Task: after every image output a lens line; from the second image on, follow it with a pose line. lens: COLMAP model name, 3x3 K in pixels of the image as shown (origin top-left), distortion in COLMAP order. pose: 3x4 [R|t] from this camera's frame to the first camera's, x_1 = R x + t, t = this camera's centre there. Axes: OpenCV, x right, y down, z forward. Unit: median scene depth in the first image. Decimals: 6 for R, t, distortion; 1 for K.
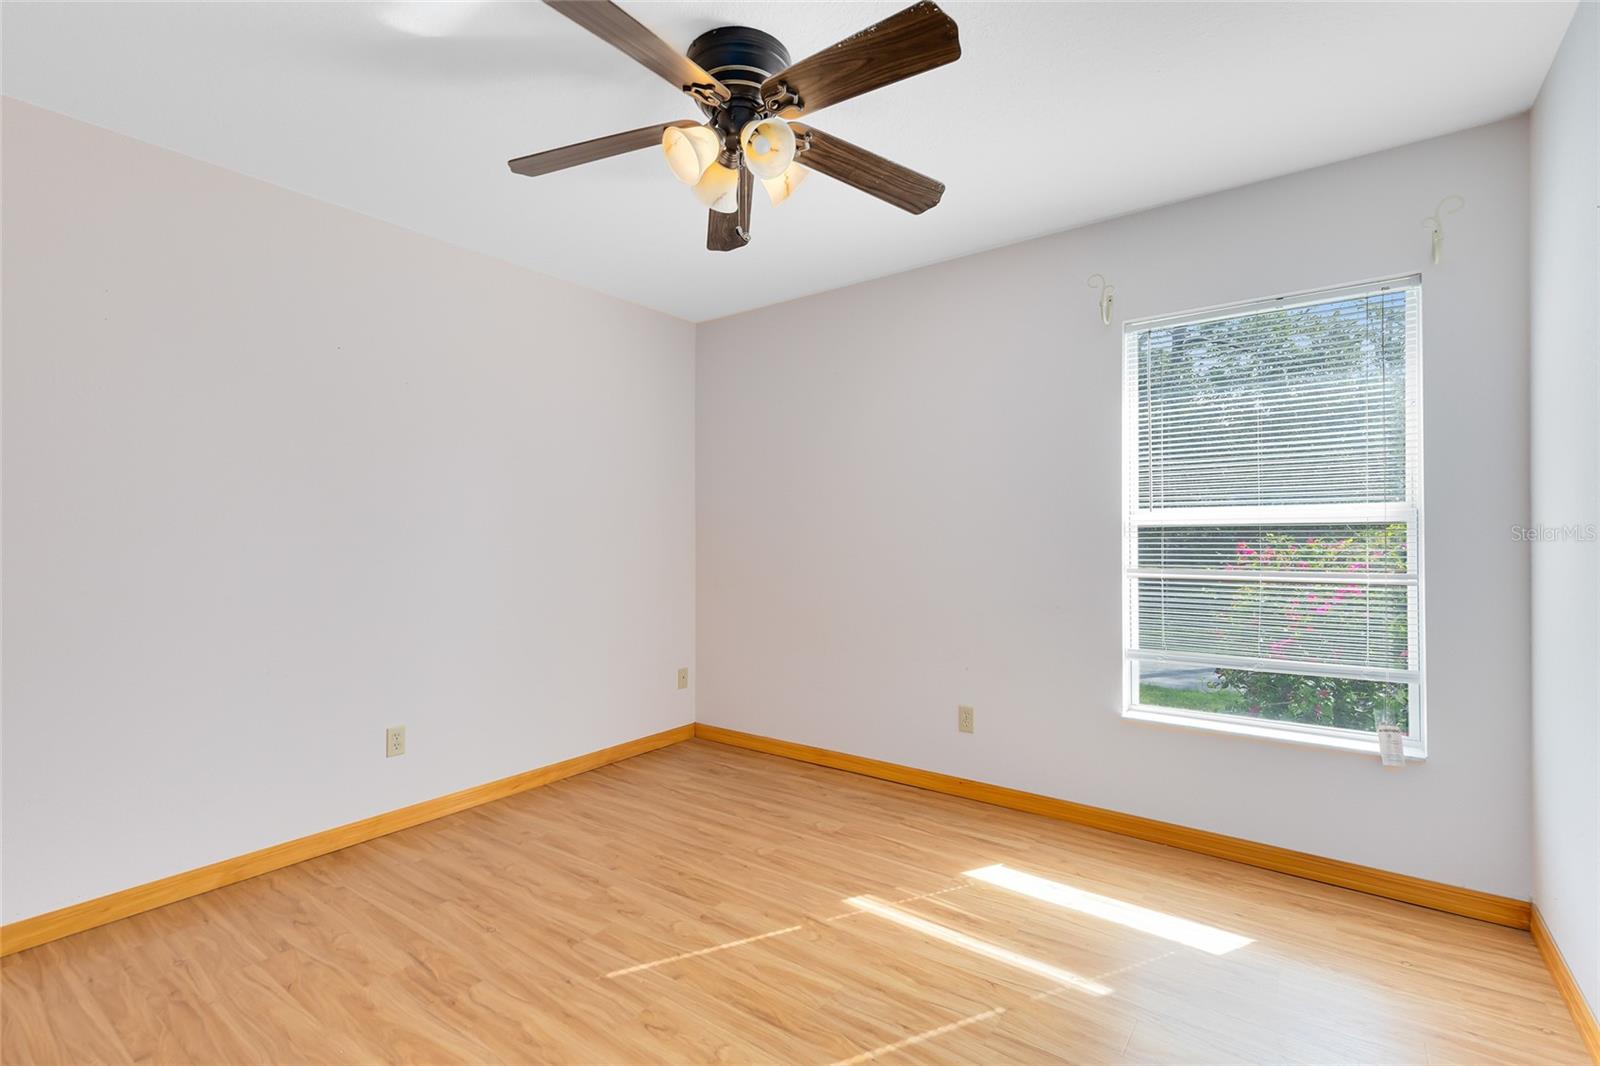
lens RADIAL K [[725.3, 0, 801.9], [0, 725.3, 530.8], [0, 0, 1]] dist [0.008396, -0.002074]
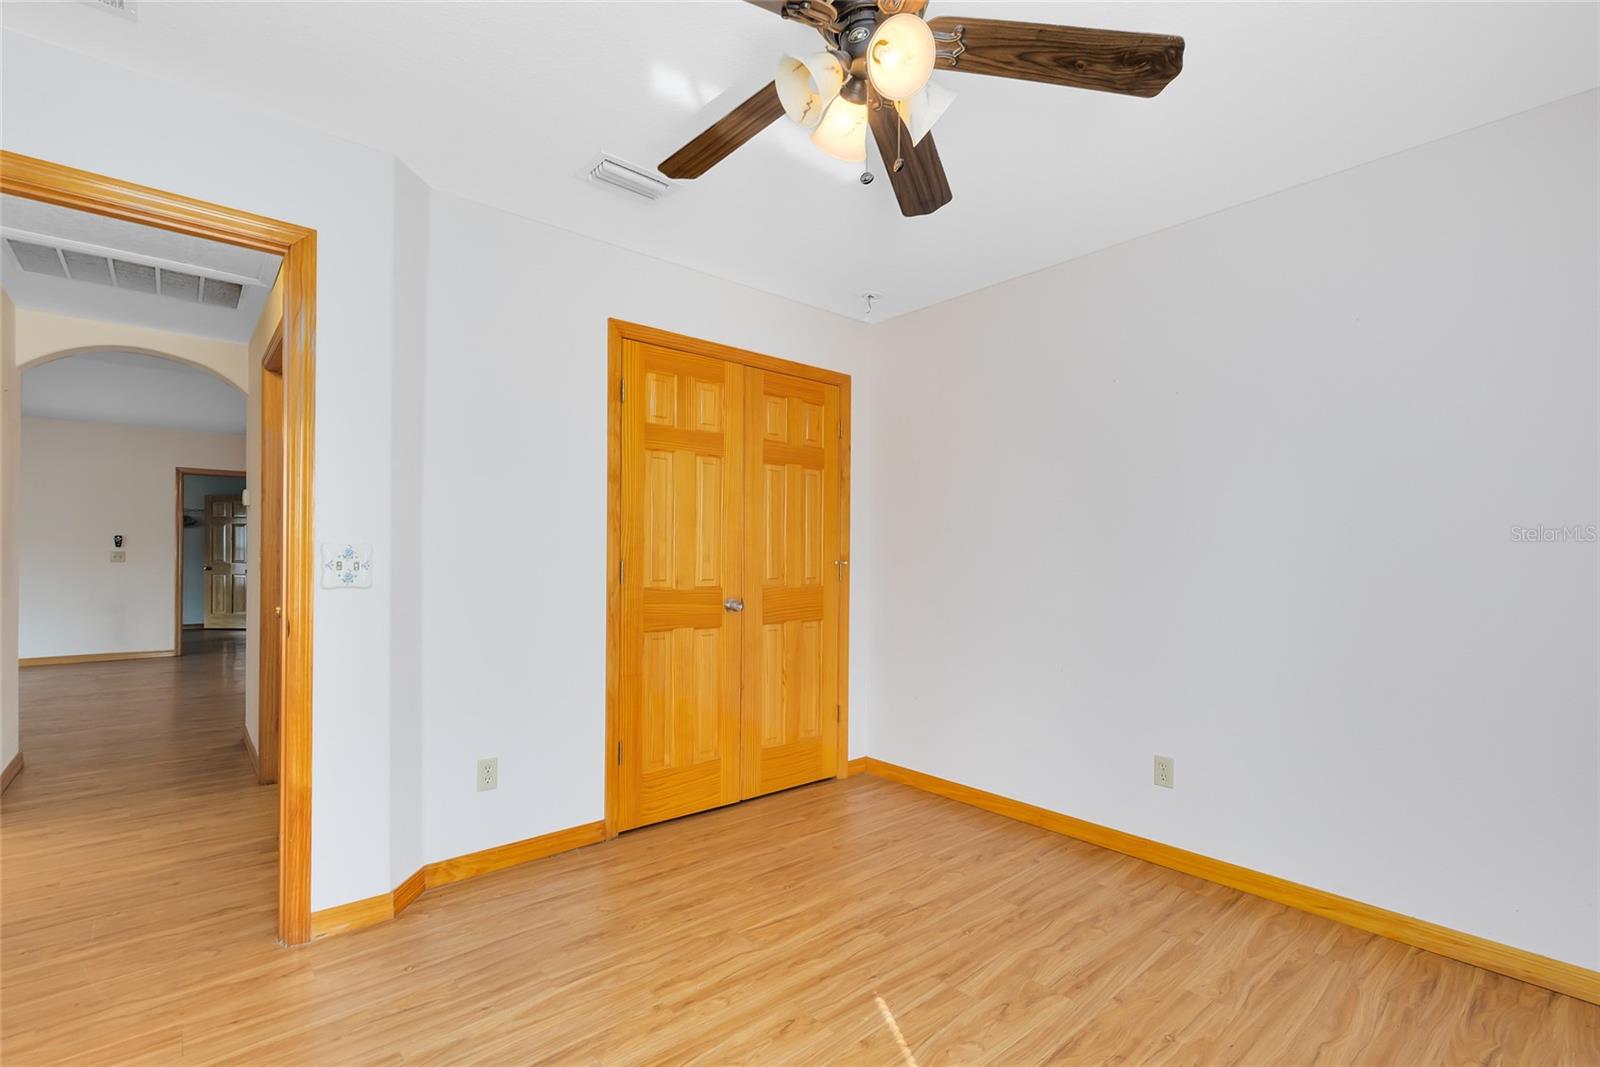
lens RADIAL K [[725.3, 0, 800.0], [0, 725.3, 544.5], [0, 0, 1]] dist [0.008396, -0.002074]
pose [[-0.208761, -0.009403, -0.977922, 0.604342], [-0.000241, 0.999954, -0.009564, -0.005137], [0.977967, -0.001761, -0.208754, 0.896491]]
